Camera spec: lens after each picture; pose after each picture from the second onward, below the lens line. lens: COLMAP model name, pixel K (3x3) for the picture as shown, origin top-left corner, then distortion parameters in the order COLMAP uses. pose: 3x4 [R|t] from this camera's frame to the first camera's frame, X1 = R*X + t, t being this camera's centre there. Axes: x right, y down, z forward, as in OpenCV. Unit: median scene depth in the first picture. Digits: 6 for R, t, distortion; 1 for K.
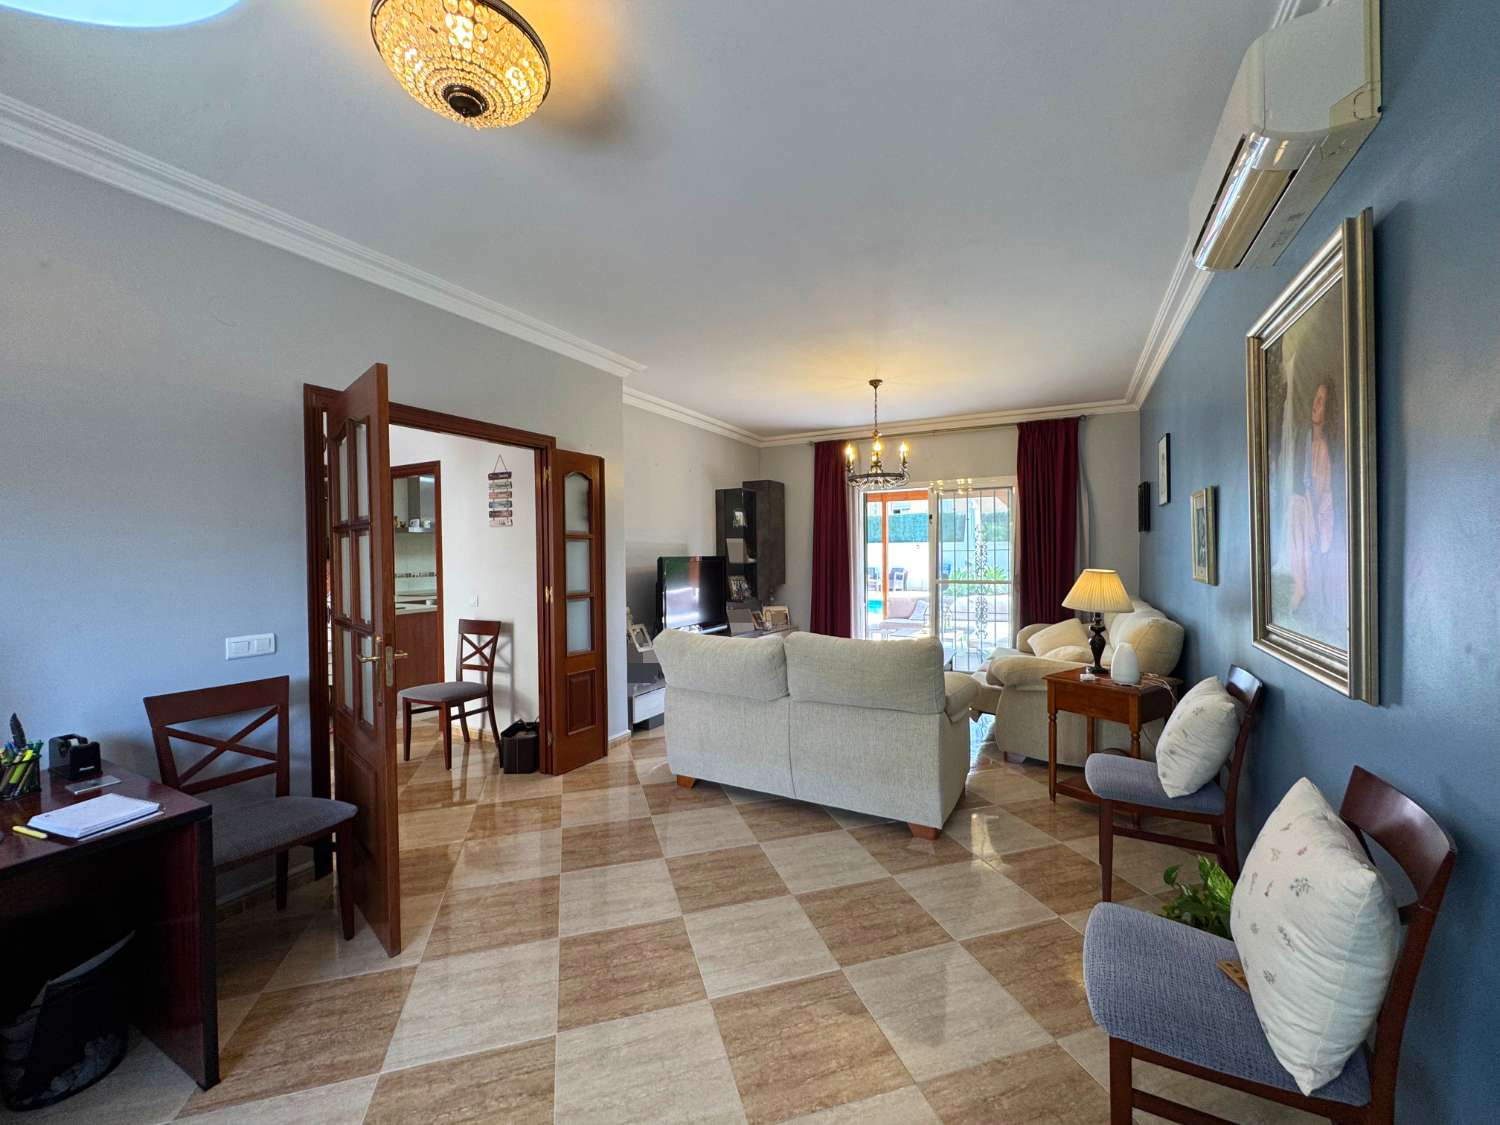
lens RADIAL K [[606.5, 0, 746.5], [0, 606.5, 552.8], [0, 0, 1]] dist [-0.002662, -0.000024]
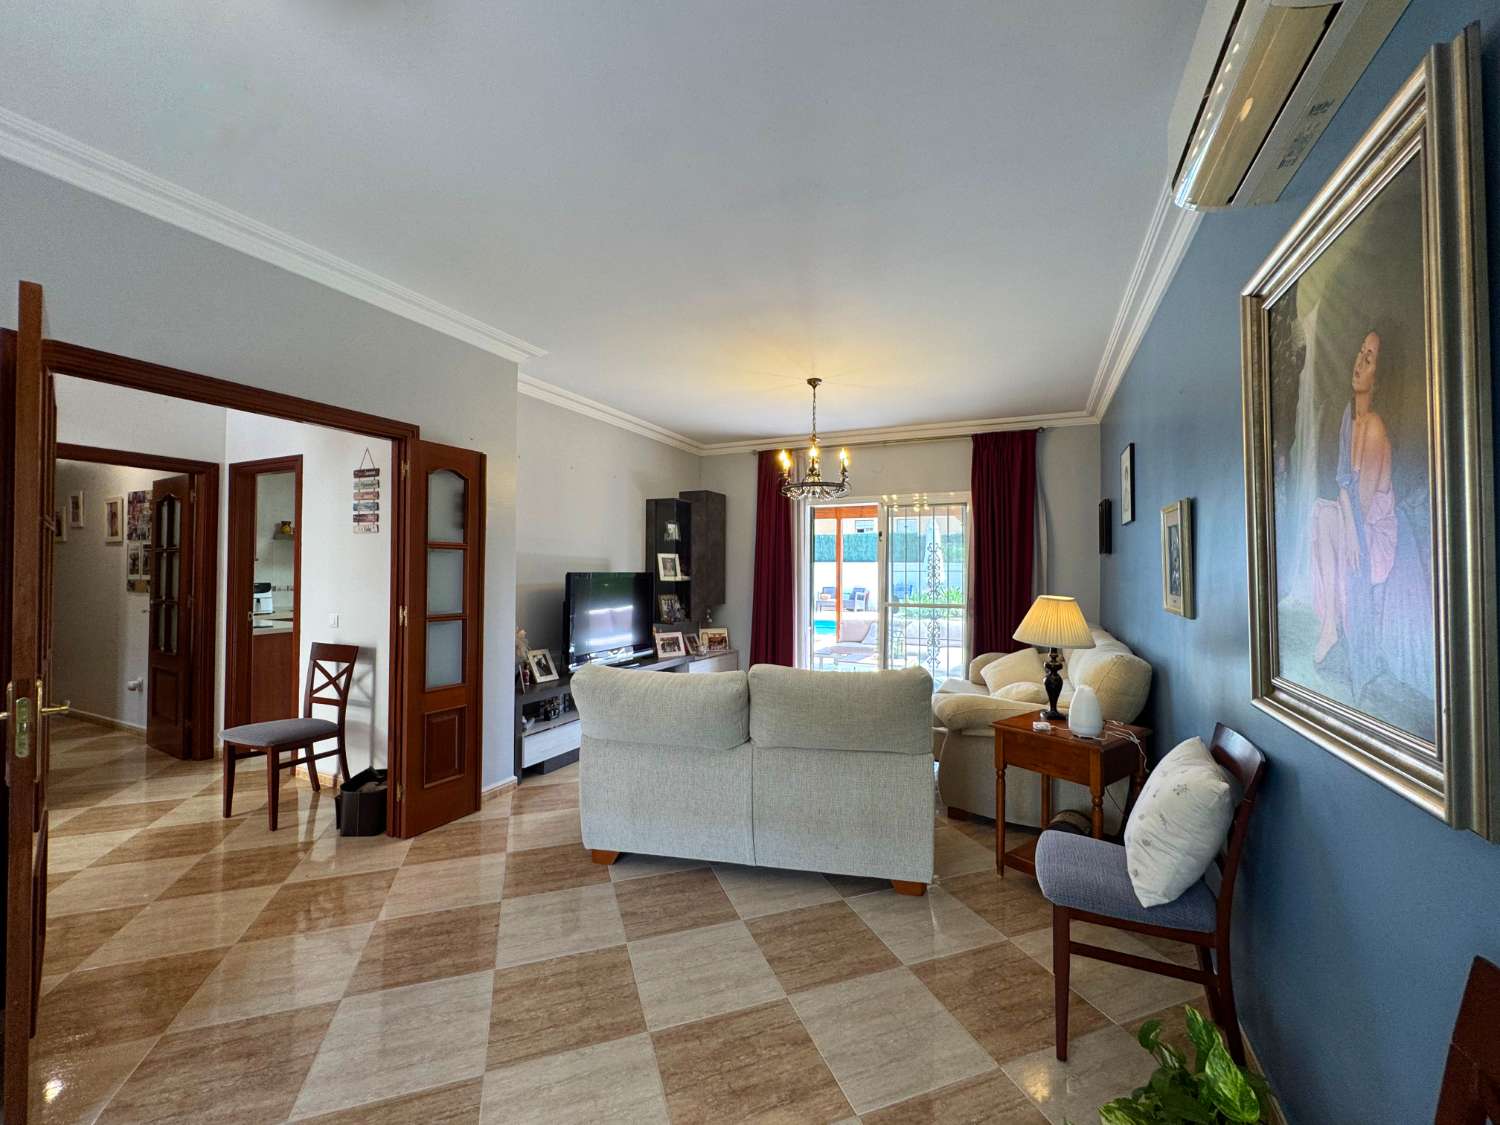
lens RADIAL K [[606.5, 0, 746.1], [0, 606.5, 552.2], [0, 0, 1]] dist [-0.002662, -0.000024]
pose [[0.998604, 0.019046, 0.049263, 0.090770], [-0.017574, 0.999391, -0.030152, -0.000720], [-0.049807, 0.029244, 0.998331, 0.147306]]
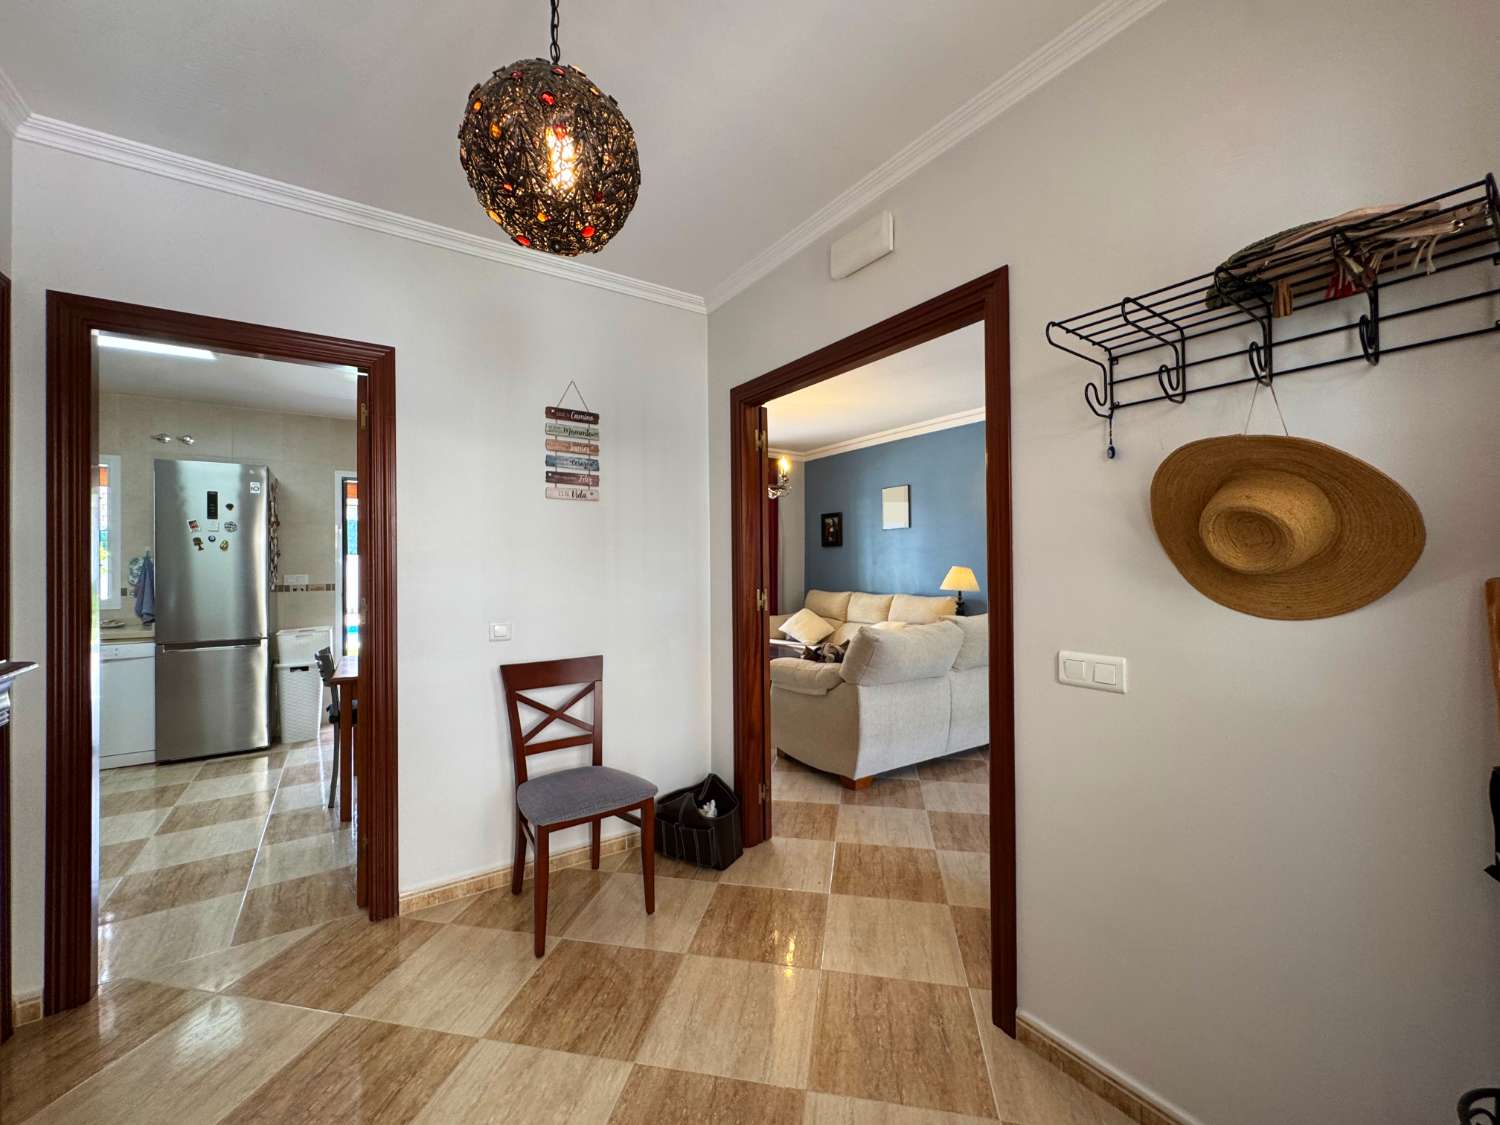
lens RADIAL K [[606.5, 0, 755.2], [0, 606.5, 559.1], [0, 0, 1]] dist [-0.002662, -0.000024]
pose [[0.462932, 0.012036, 0.886312, -0.942053], [0.009944, 0.999774, -0.018771, 0.030463], [-0.886338, 0.017503, 0.462708, 0.626069]]
